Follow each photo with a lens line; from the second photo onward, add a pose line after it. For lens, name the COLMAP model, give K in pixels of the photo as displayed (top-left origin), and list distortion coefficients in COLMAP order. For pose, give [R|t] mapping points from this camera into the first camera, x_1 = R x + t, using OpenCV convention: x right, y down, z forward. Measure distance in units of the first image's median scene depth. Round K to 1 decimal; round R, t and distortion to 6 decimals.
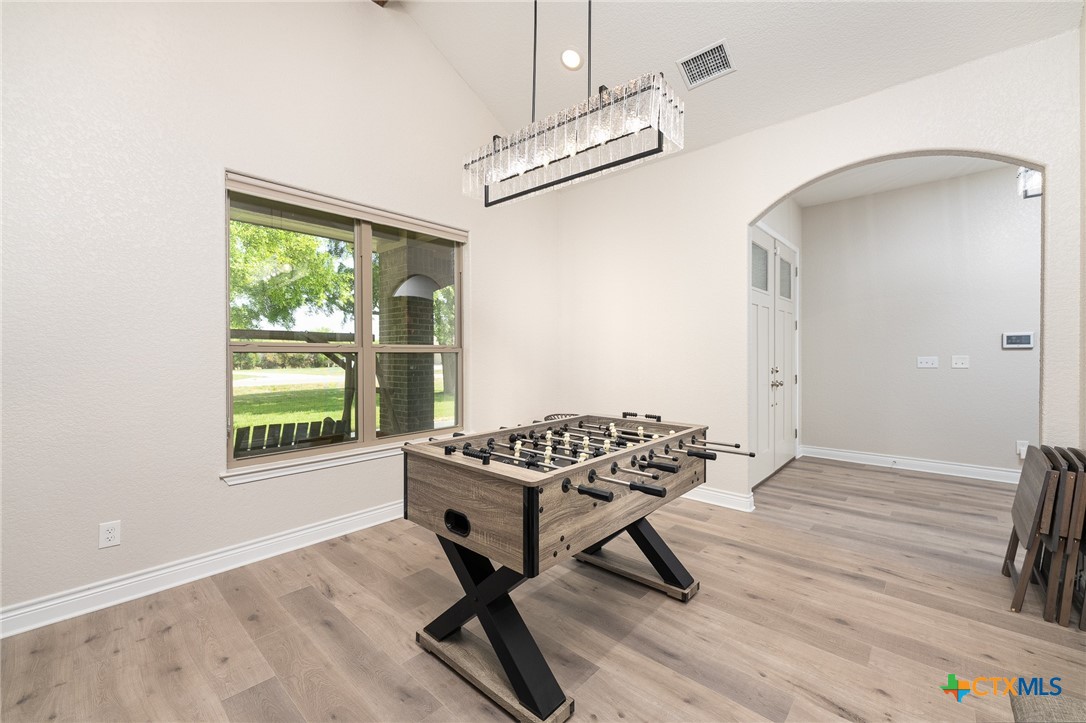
lens RADIAL K [[437.2, 0, 542.3], [0, 437.2, 354.2], [0, 0, 1]] dist [-0.000983, -0.000172]
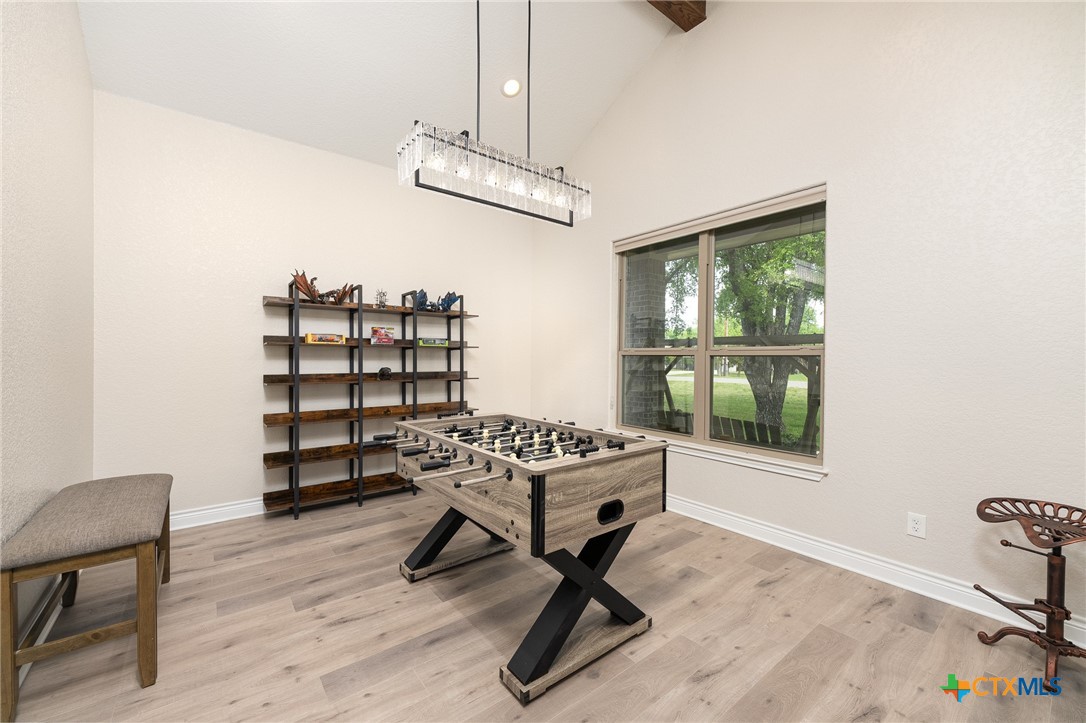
lens RADIAL K [[436.8, 0, 537.6], [0, 436.8, 357.0], [0, 0, 1]] dist [-0.000613, -0.000098]
pose [[-0.173018, 0.003408, -0.984913, 0.762430], [-0.007944, 0.999957, 0.004855, -0.003745], [0.984887, 0.008664, -0.172984, 0.845908]]
